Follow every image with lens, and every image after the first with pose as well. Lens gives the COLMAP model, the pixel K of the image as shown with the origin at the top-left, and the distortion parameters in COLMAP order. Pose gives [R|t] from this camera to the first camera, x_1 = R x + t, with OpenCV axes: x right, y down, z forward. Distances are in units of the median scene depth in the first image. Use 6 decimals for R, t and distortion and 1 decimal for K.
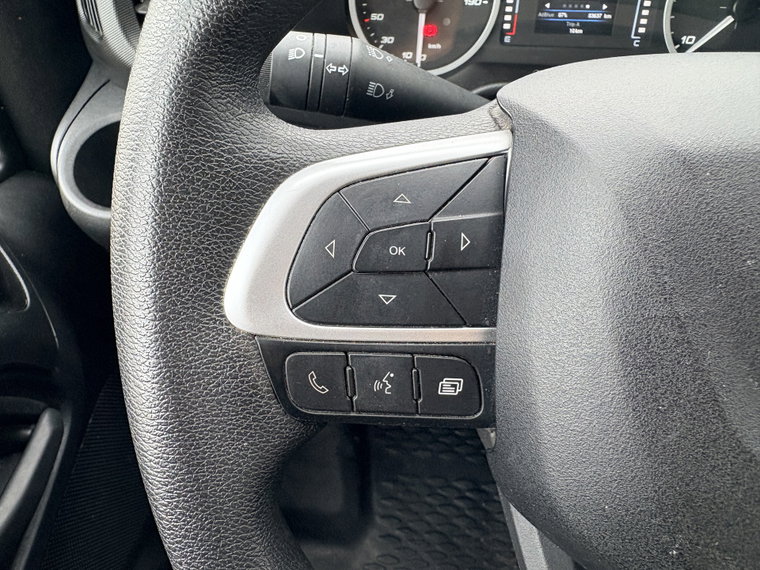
lens RADIAL K [[579.0, 0, 335.0], [0, 579.0, 283.1], [0, 0, 1]] dist [0.000071, 0.005012]
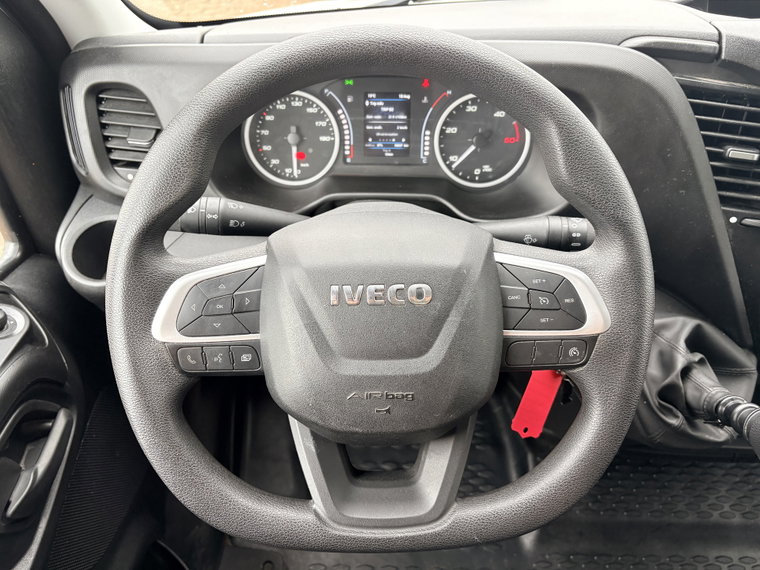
lens RADIAL K [[583.4, 0, 380.0], [0, 583.4, 285.0], [0, 0, 1]] dist [0.018066, -0.000585]
pose [[0.993982, -0.058966, 0.092322, 0.221877], [0.063024, 0.997142, -0.041674, 0.000980], [-0.089601, 0.047241, 0.994857, -0.638522]]
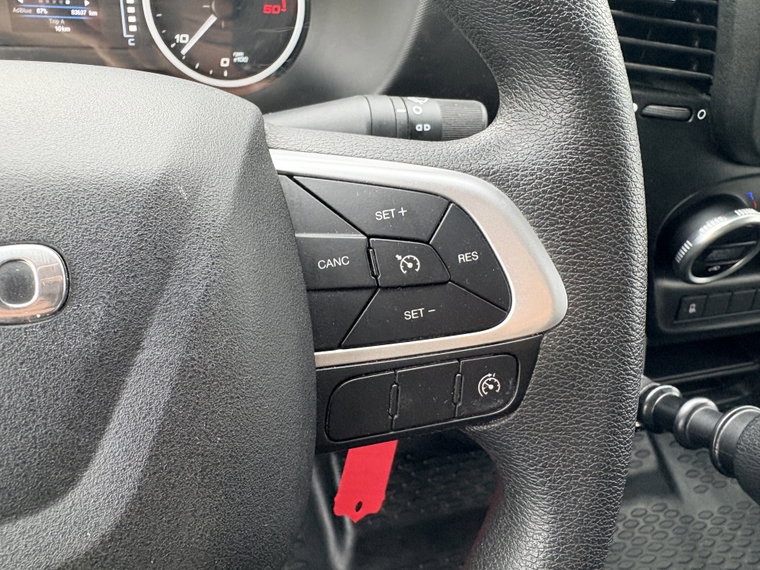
lens RADIAL K [[579.0, 0, 335.0], [0, 579.0, 283.1], [0, 0, 1]] dist [0.000071, 0.005012]
pose [[0.908881, -0.166471, 0.382391, 0.399516], [0.162721, 0.985761, 0.042382, -0.007652], [-0.384002, 0.023703, 0.923028, -0.001887]]
